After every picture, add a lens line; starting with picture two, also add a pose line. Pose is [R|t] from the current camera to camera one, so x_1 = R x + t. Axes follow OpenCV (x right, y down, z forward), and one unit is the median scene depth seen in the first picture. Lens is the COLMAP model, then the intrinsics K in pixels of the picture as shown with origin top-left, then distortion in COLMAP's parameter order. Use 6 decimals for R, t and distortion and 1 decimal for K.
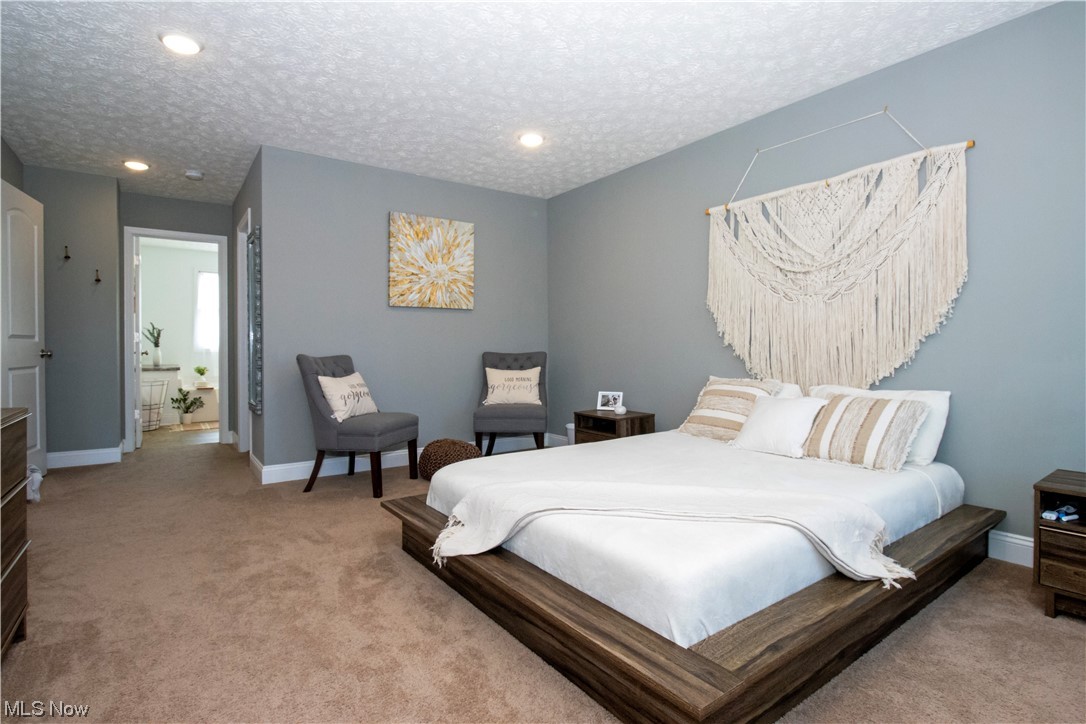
lens RADIAL K [[535.6, 0, 542.8], [0, 535.6, 351.6], [0, 0, 1]] dist [-0.013570, -0.000406]
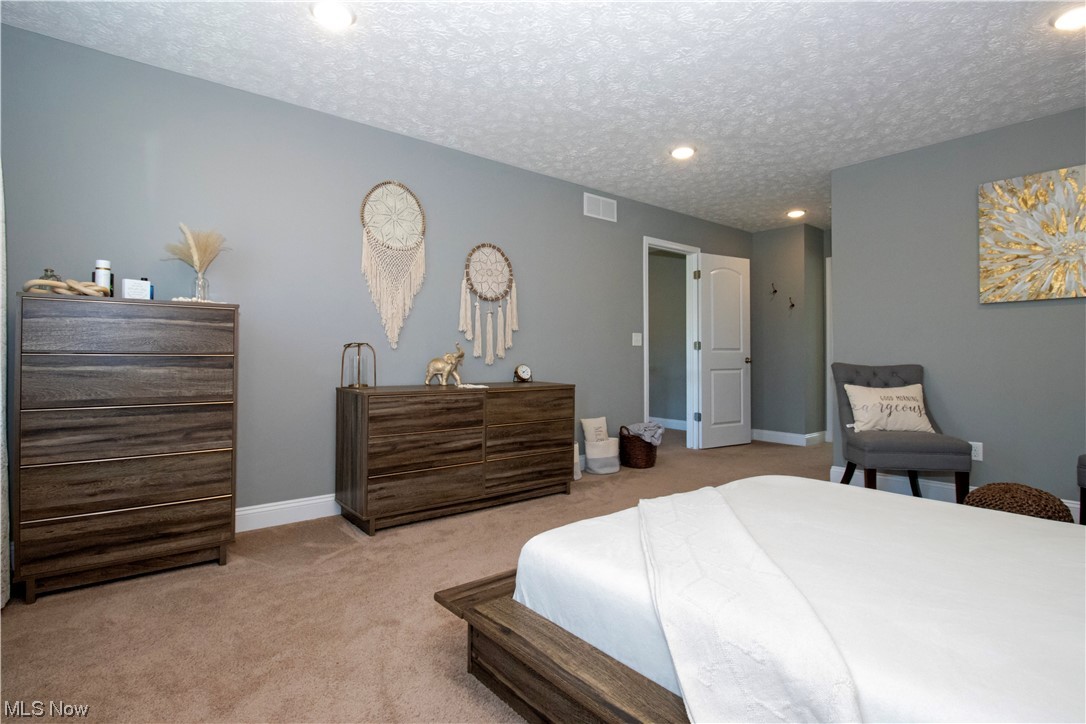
lens RADIAL K [[535.6, 0, 542.3], [0, 535.6, 363.6], [0, 0, 1]] dist [-0.013570, -0.000406]
pose [[0.062252, 0.012888, -0.997977, 0.524664], [-0.001743, 0.999916, 0.012805, -0.005986], [0.998059, 0.000942, 0.062269, 0.340360]]
